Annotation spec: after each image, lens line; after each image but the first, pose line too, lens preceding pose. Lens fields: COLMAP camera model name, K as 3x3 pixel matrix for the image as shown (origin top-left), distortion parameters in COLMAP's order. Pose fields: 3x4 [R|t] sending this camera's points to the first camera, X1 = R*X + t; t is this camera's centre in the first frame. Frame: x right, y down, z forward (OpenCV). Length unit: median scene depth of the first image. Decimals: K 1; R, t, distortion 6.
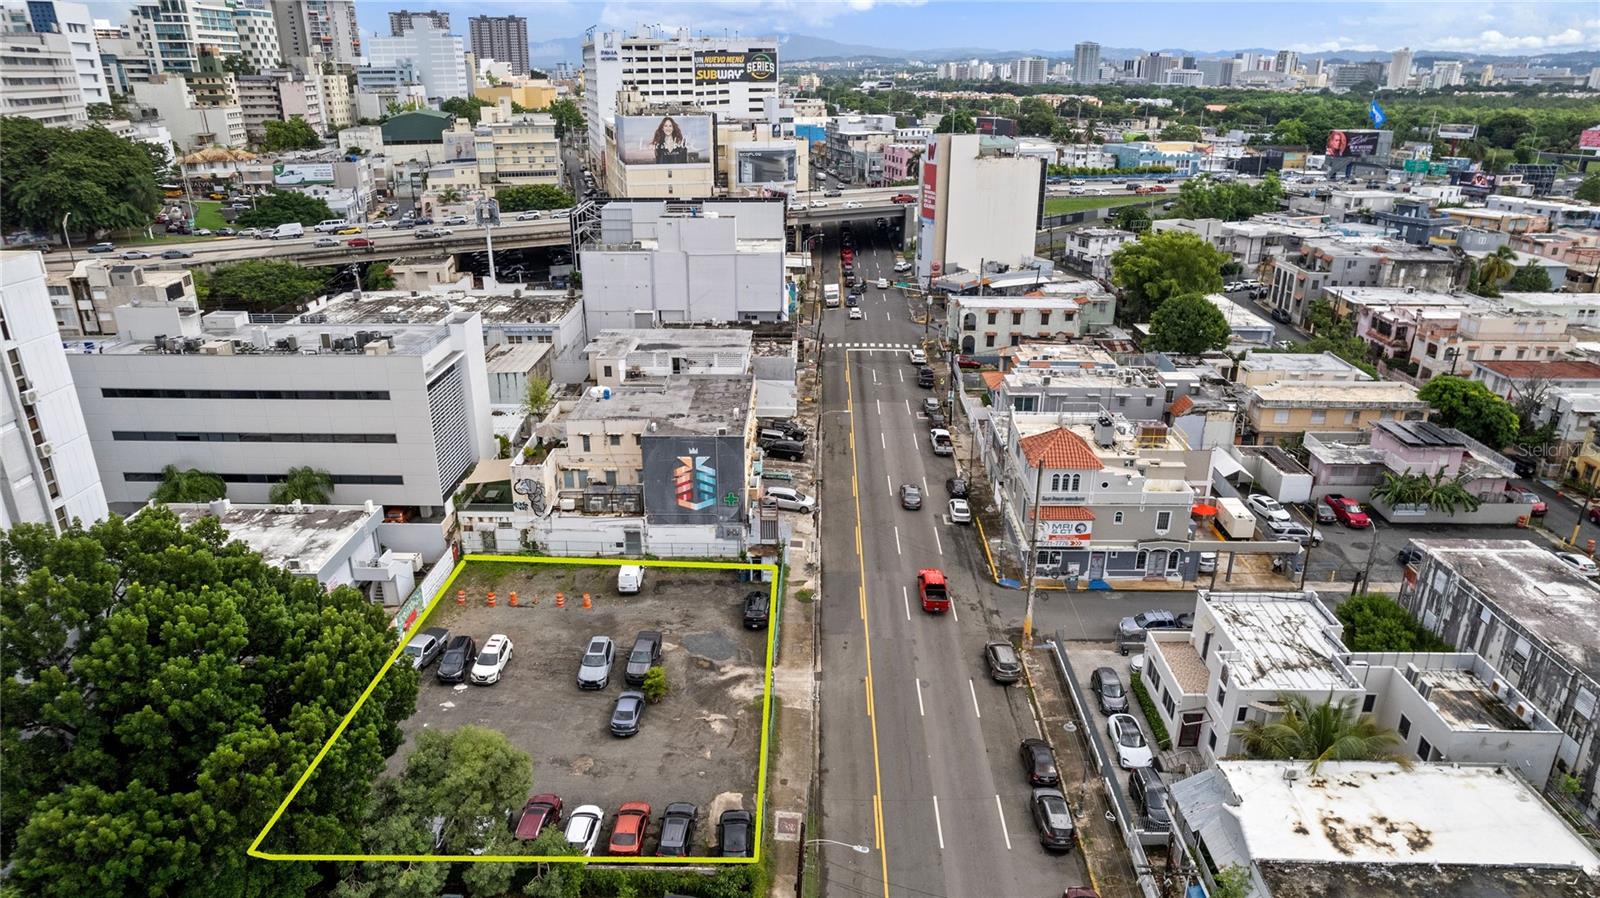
lens RADIAL K [[1023.9, 0, 801.4], [0, 1023.9, 462.5], [0, 0, 1]] dist [-0.068951, 0.058166]
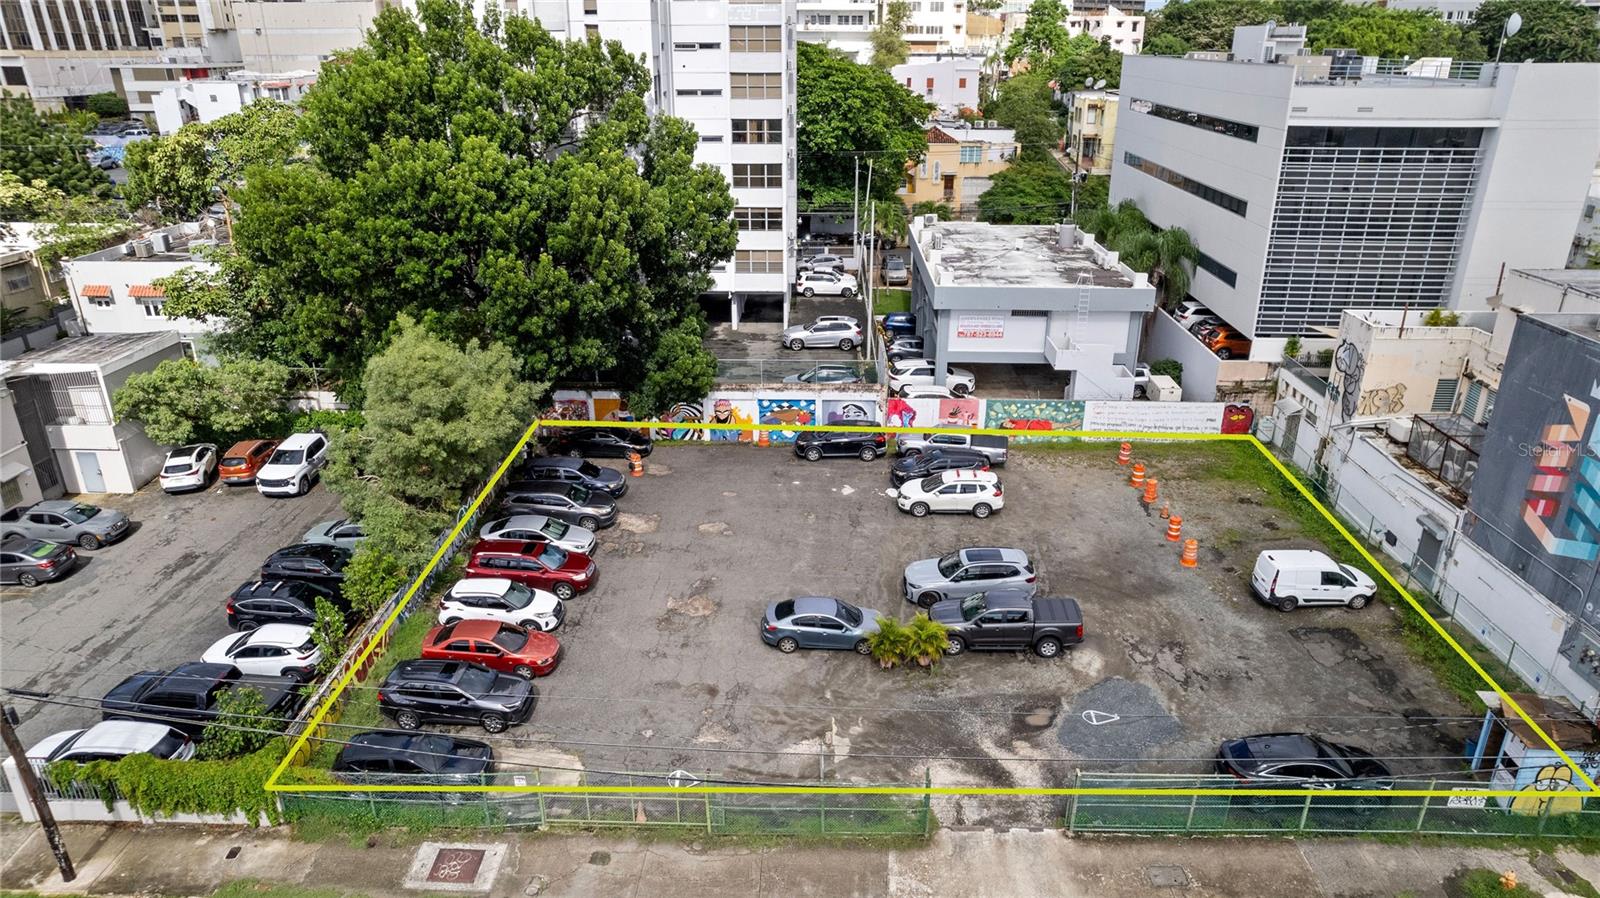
lens RADIAL K [[1023.9, 0, 800.0], [0, 1023.9, 455.2], [0, 0, 1]] dist [-0.068951, 0.058166]
pose [[-0.012246, 0.380092, -0.924868, 0.219225], [-0.366856, 0.858731, 0.357769, -0.014504], [0.930197, 0.343674, 0.128923, 0.666629]]
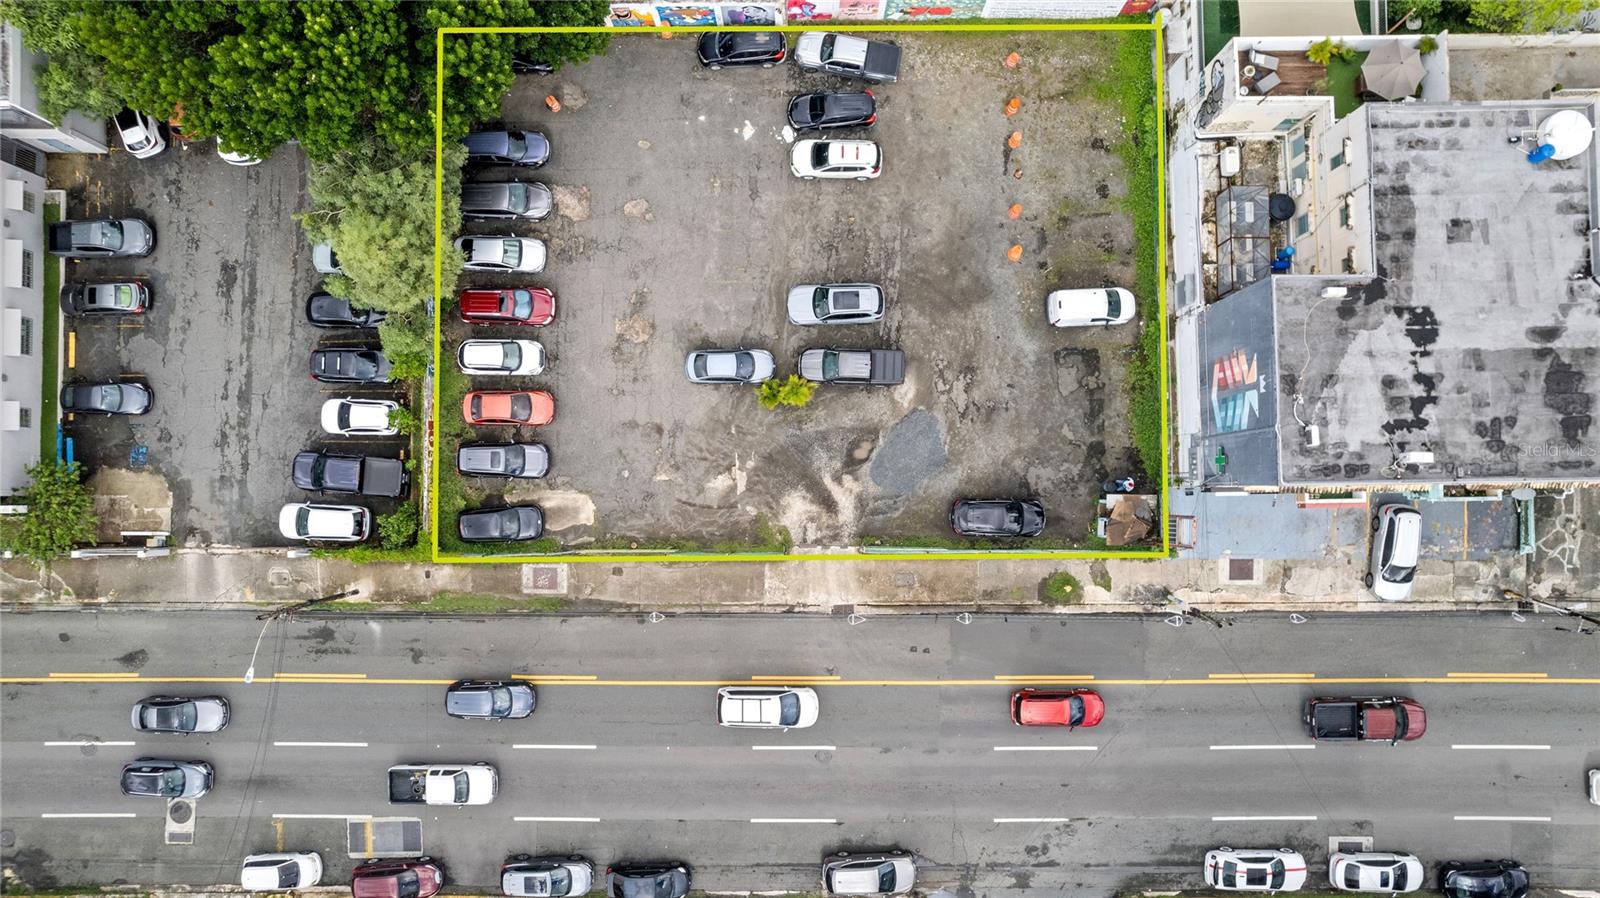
lens RADIAL K [[1023.9, 0, 801.4], [0, 1023.9, 455.9], [0, 0, 1]] dist [-0.068951, 0.058166]
pose [[0.021822, 0.998981, -0.039509, -0.052852], [-0.362994, 0.044739, 0.930717, -0.371932], [0.931536, -0.005968, 0.363601, 0.576597]]
